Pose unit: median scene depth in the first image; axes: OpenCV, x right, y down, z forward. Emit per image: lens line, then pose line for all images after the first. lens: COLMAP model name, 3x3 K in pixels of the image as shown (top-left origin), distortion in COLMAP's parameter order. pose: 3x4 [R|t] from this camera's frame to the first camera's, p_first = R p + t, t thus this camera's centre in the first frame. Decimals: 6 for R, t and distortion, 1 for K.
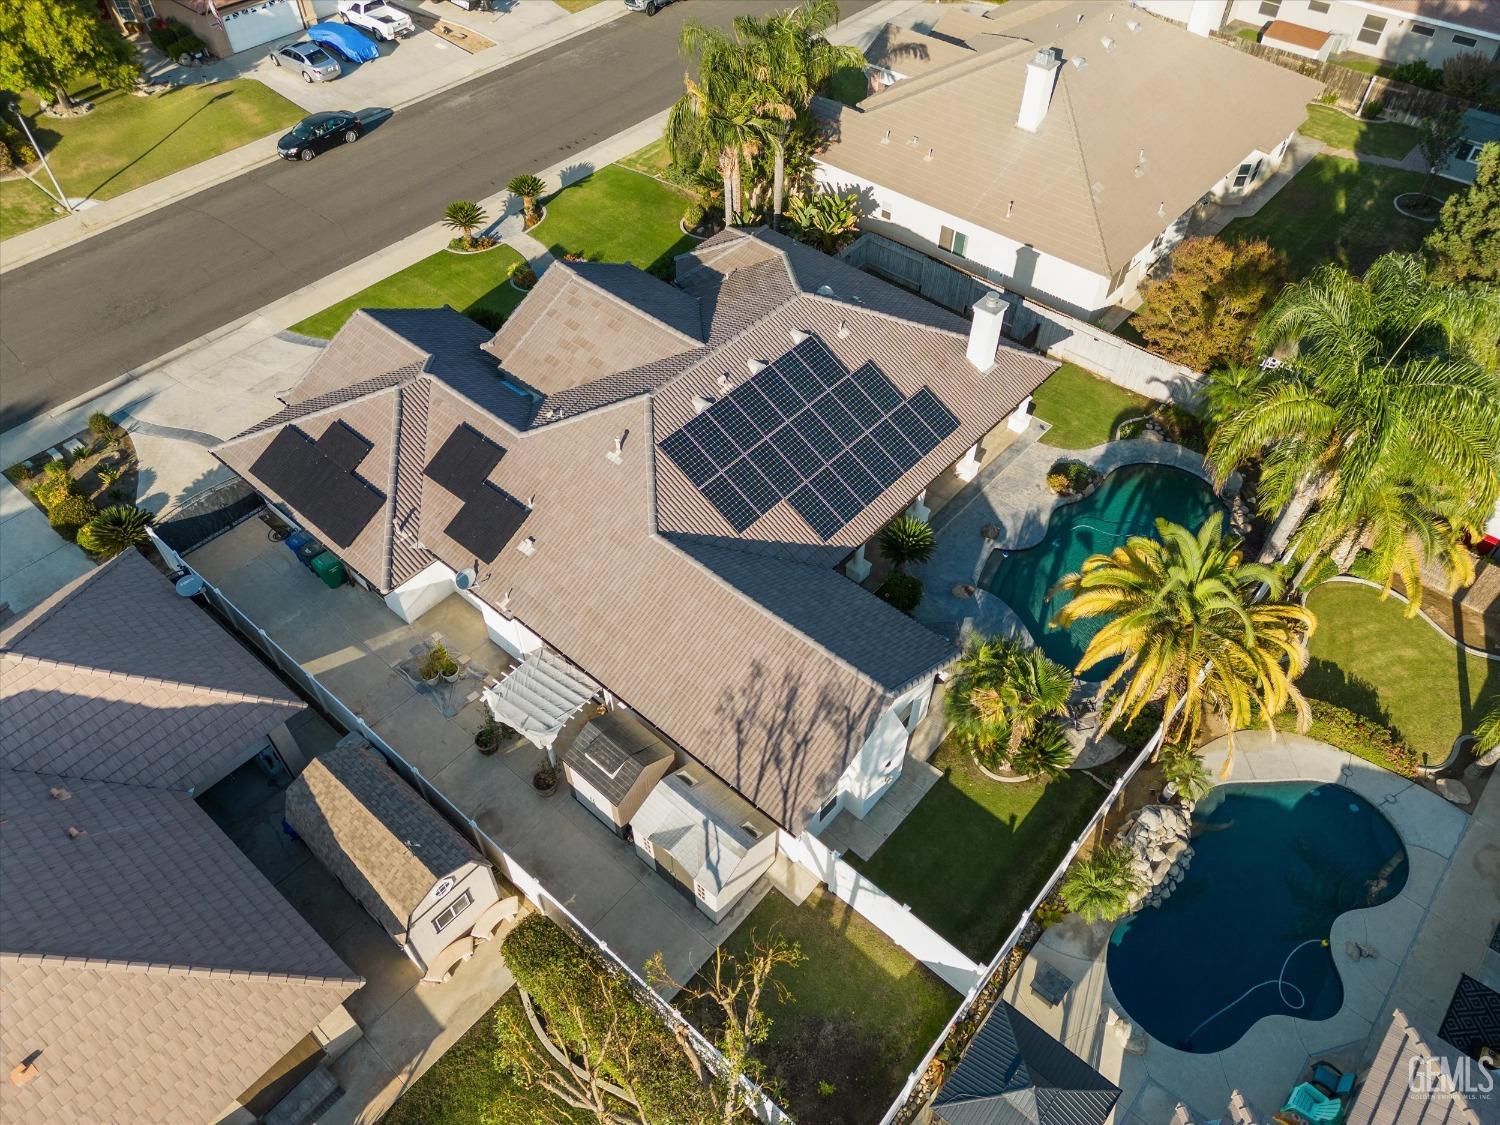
lens RADIAL K [[1053.8, 0, 750.0], [0, 1053.8, 562.5], [0, 0, 1]] dist [0.020631, -0.000343]
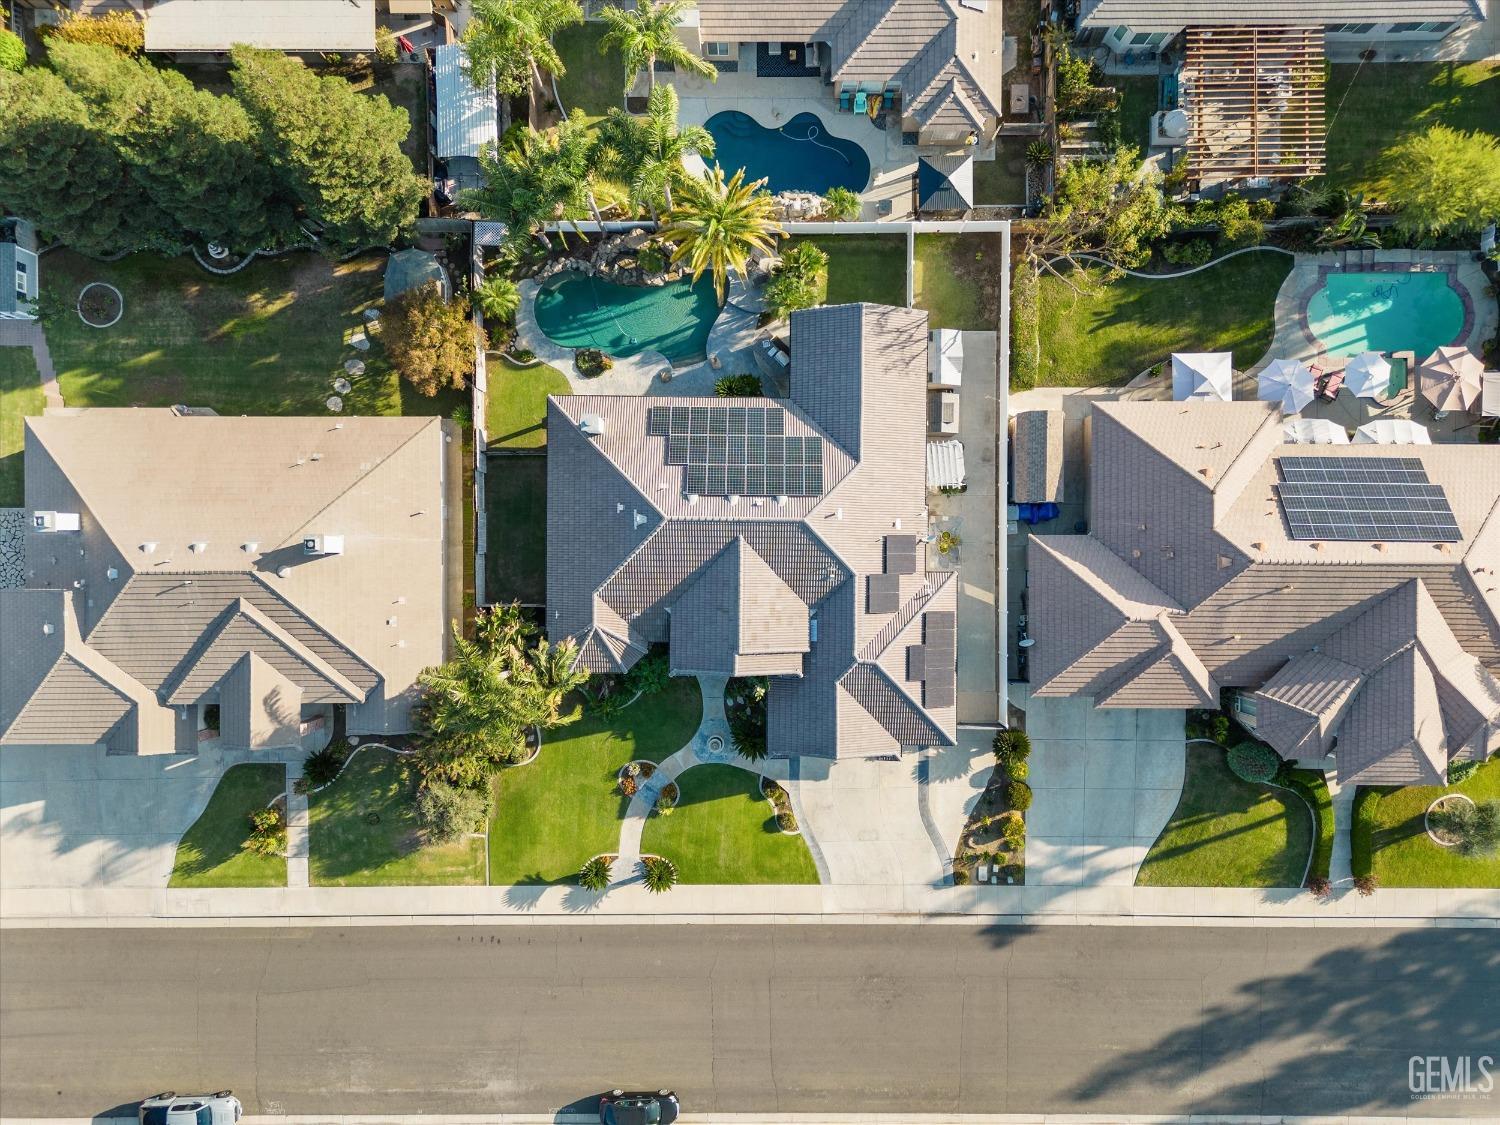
lens RADIAL K [[1077.6, 0, 750.0], [0, 1077.6, 562.5], [0, 0, 1]] dist [0.045661, -0.002397]
pose [[-0.652840, -0.757440, -0.009201, -0.066928], [0.568051, -0.497568, 0.655548, -1.257800], [-0.501117, 0.422741, 0.755097, -0.238142]]
